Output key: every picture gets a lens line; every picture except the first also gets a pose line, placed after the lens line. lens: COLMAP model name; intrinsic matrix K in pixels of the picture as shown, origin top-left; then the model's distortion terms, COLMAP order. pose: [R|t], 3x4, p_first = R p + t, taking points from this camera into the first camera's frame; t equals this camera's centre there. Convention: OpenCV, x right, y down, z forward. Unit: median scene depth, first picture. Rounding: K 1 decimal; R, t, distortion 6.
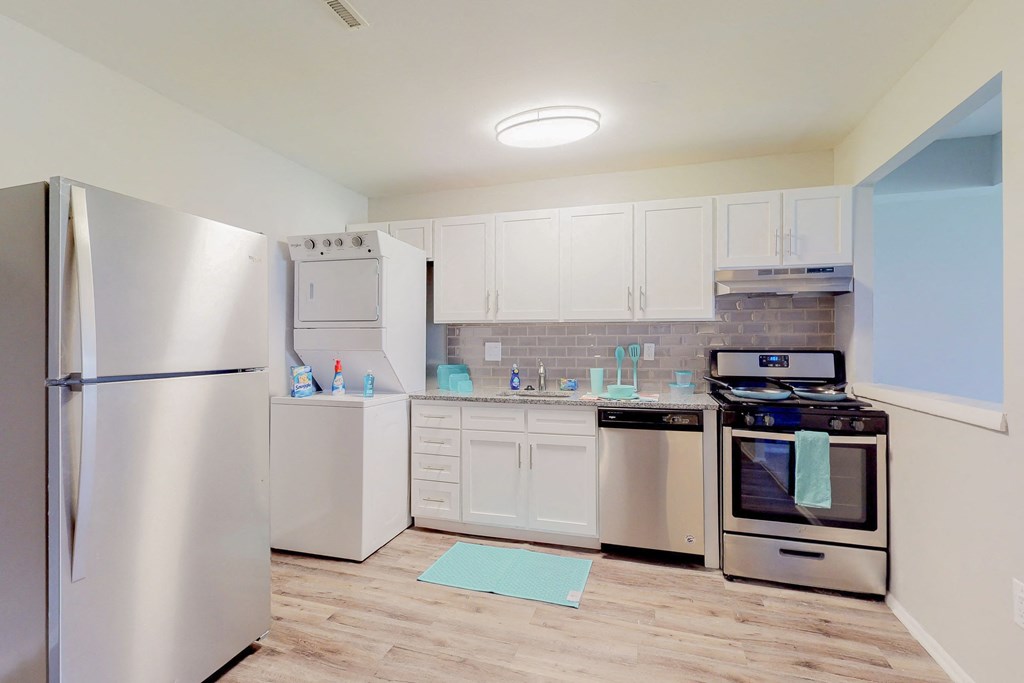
lens RADIAL K [[467.0, 0, 512.8], [0, 467.0, 336.0], [0, 0, 1]] dist [0.002022, 0.000827]
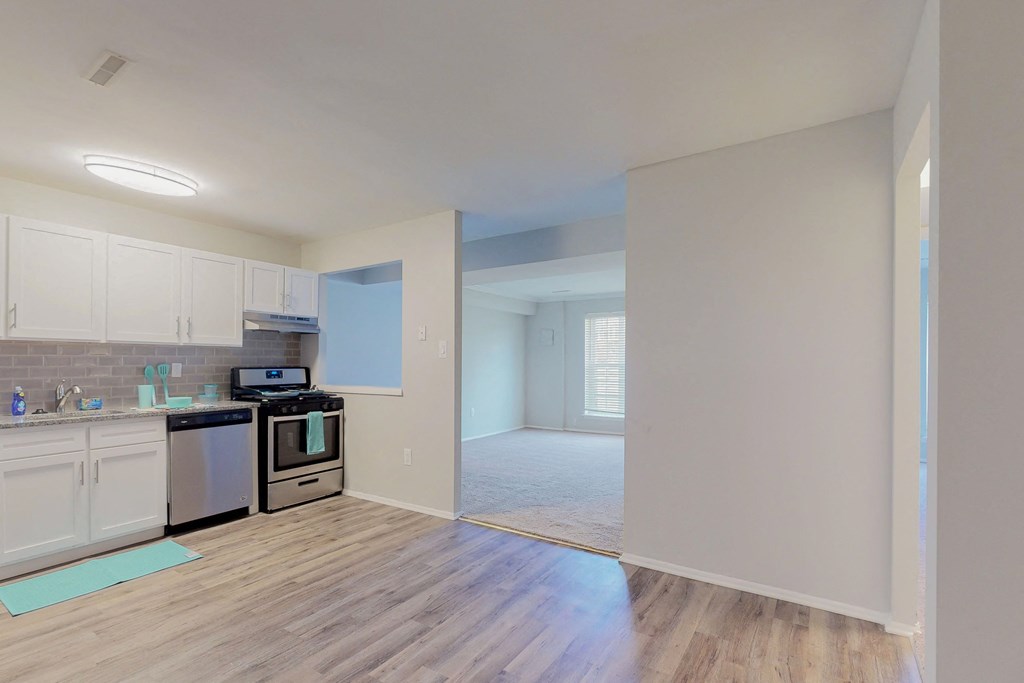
lens RADIAL K [[467.0, 0, 512.0], [0, 467.0, 350.4], [0, 0, 1]] dist [0.002022, 0.000827]
pose [[0.278966, 0.023663, 0.960009, -0.732378], [-0.014933, 0.999682, -0.020301, -0.006156], [-0.960185, -0.008672, 0.279230, -0.190205]]
